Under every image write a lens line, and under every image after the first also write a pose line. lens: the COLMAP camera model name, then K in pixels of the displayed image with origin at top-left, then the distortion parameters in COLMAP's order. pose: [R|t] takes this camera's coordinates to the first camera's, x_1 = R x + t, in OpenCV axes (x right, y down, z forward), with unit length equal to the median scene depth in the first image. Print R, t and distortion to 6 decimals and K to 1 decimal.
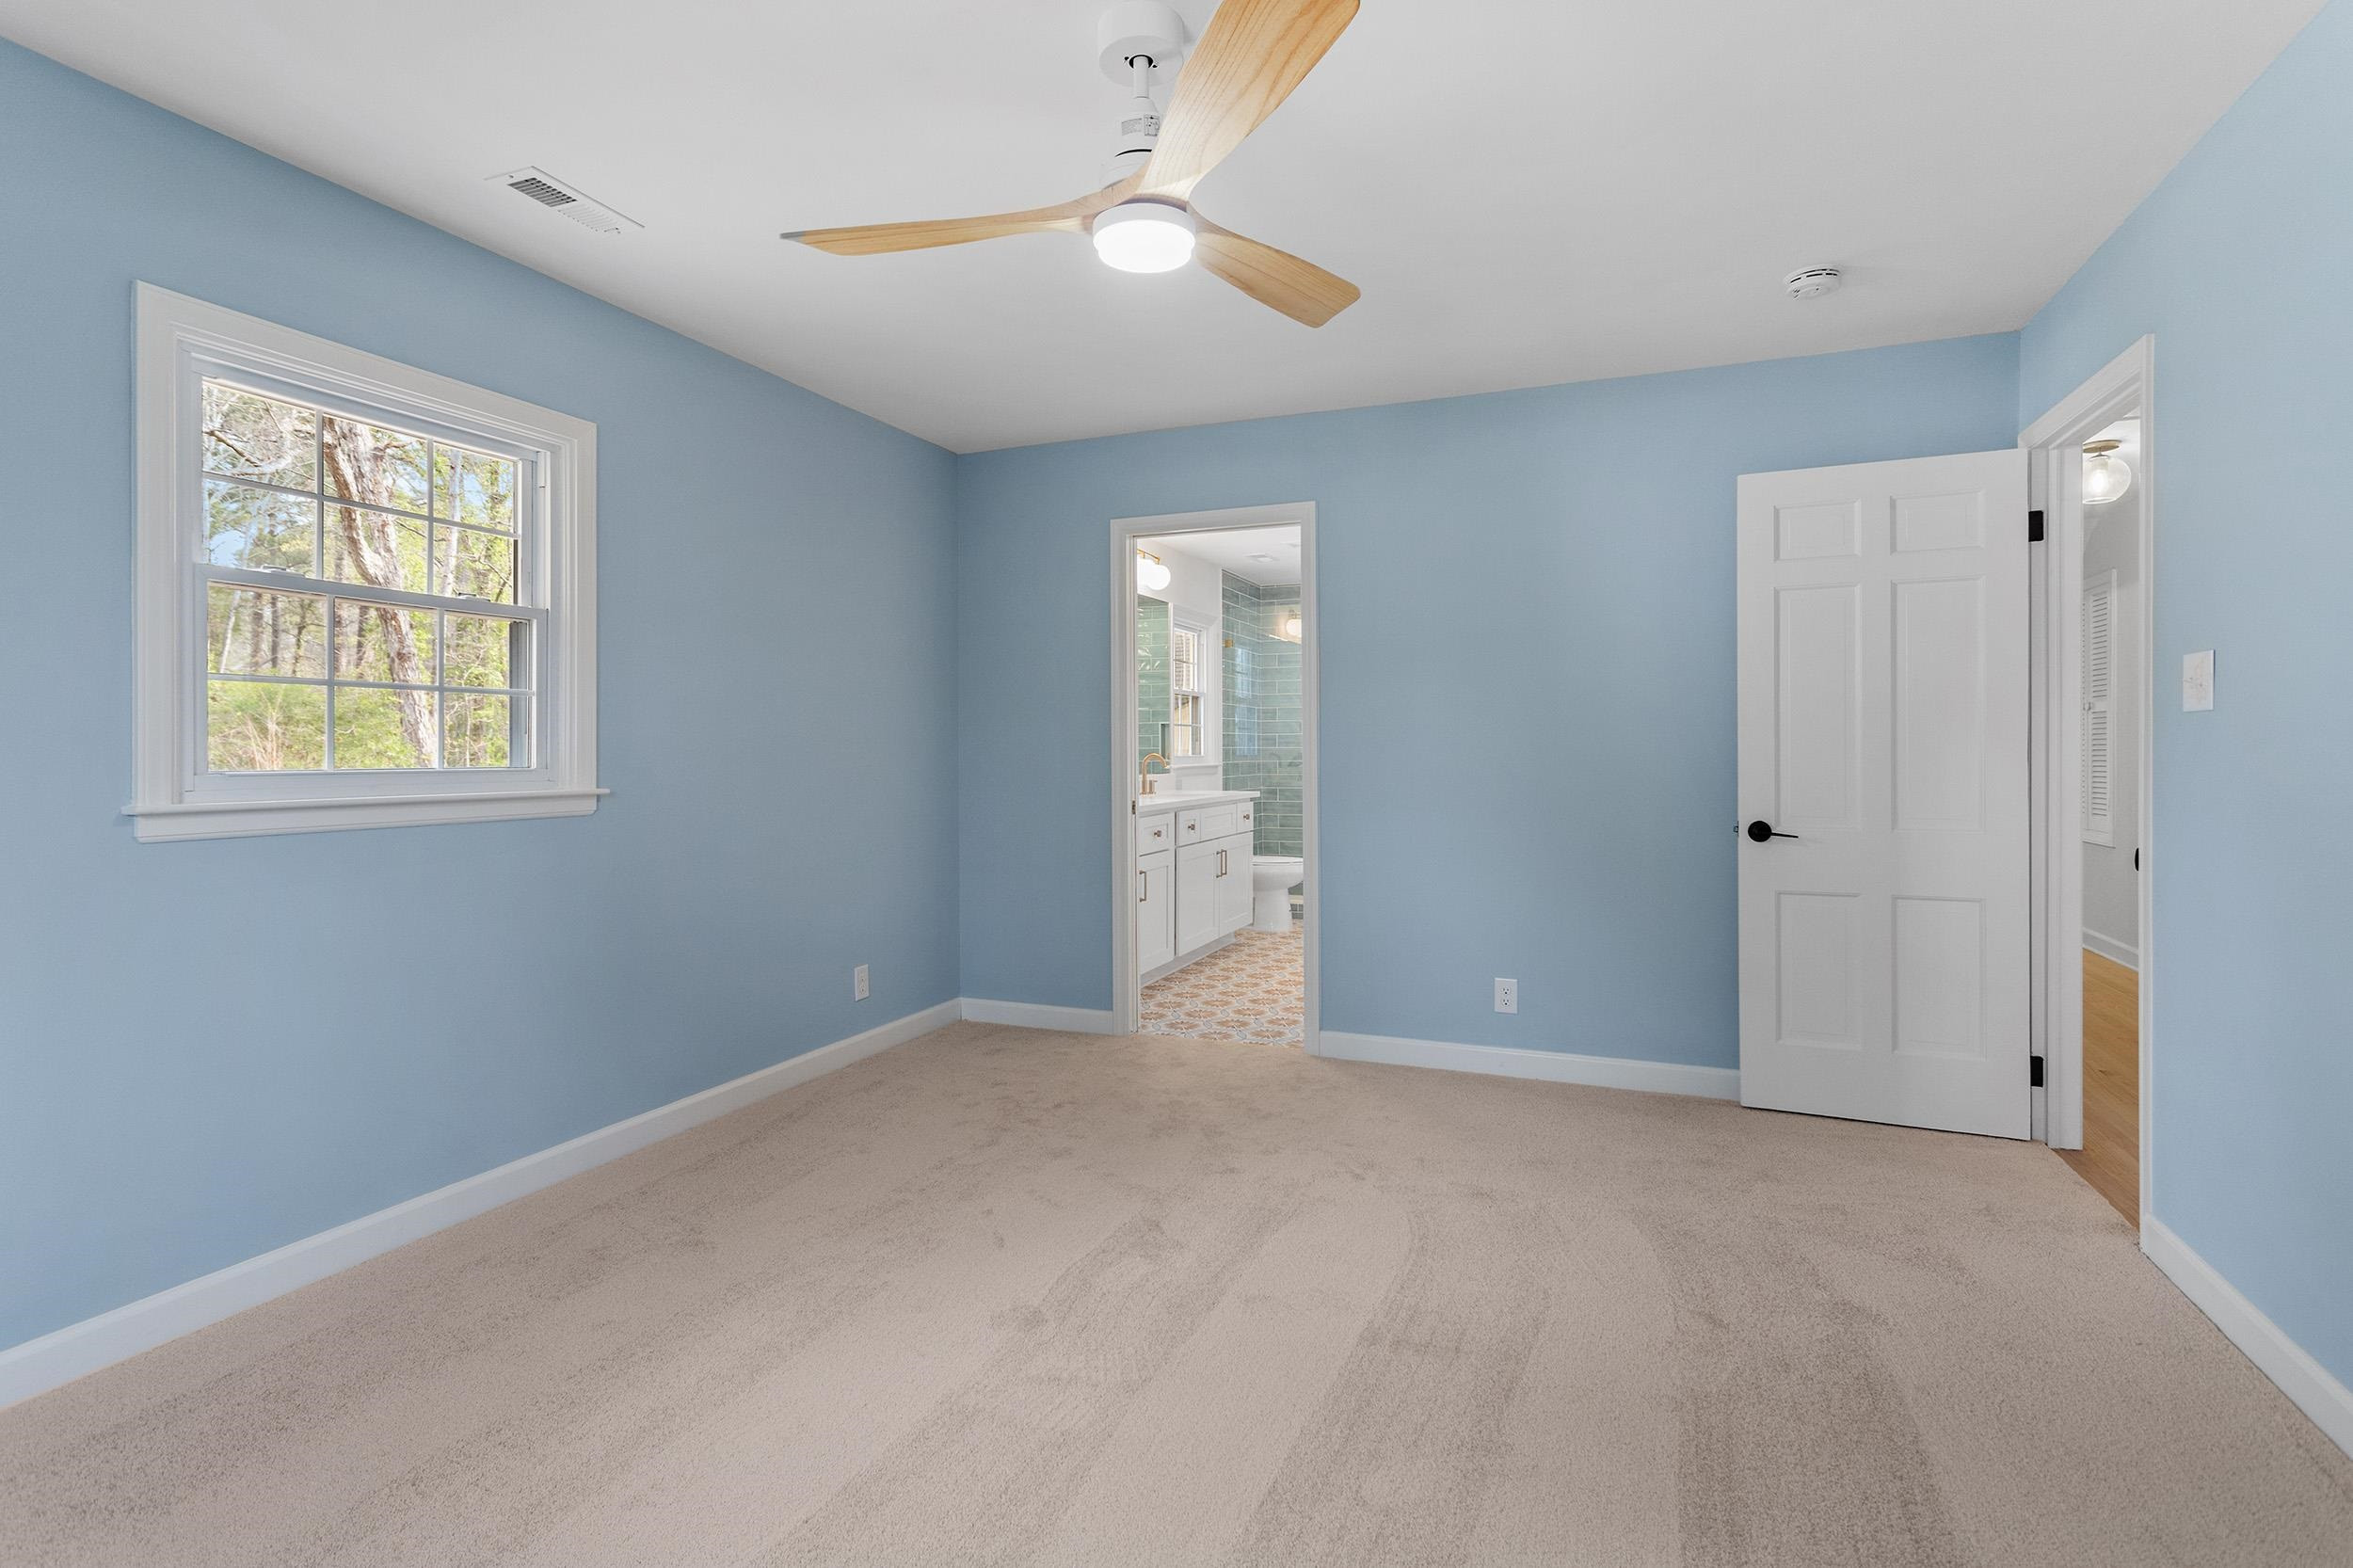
lens RADIAL K [[1129.3, 0, 1179.5], [0, 1129.3, 749.7], [0, 0, 1]] dist [-0.000555, -0.000260]
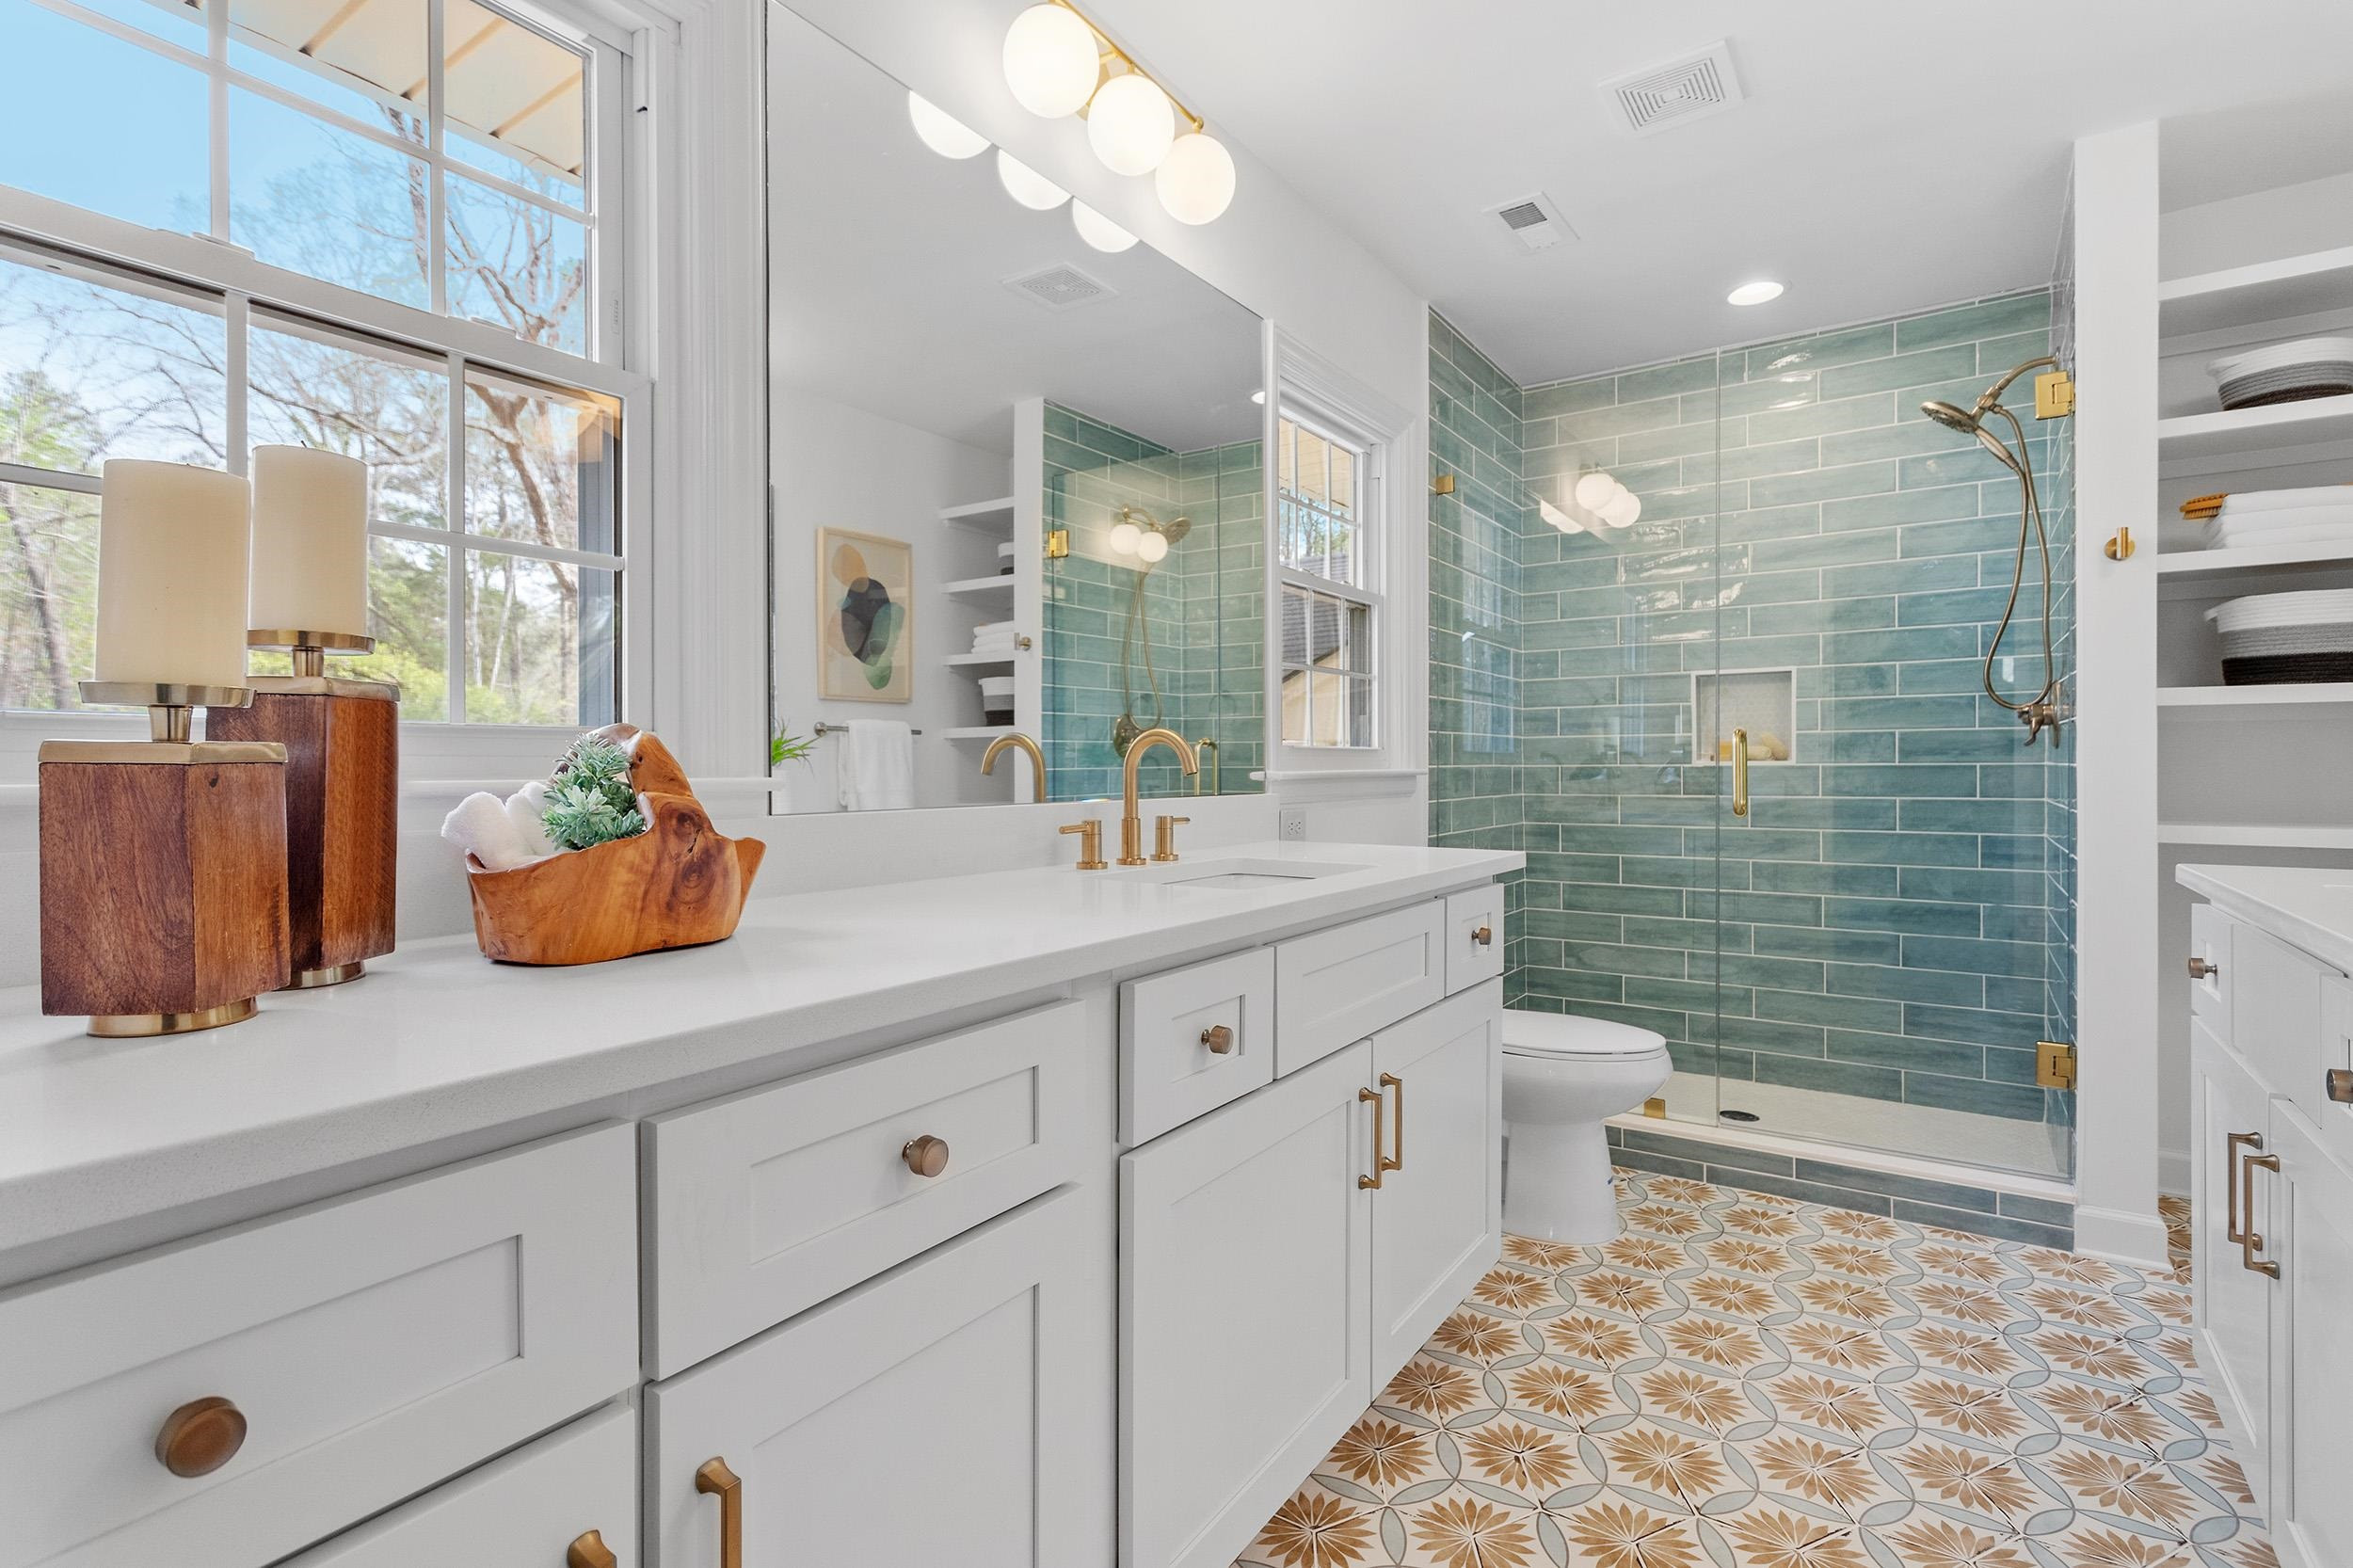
lens RADIAL K [[1139.8, 0, 1167.0], [0, 1139.8, 793.4], [0, 0, 1]] dist [-0.002959, -0.001250]
pose [[0.975189, 0.000621, -0.221371, 0.036898], [0.004658, 0.999717, 0.023324, 0.010725], [0.221323, -0.023776, 0.974911, 0.562951]]
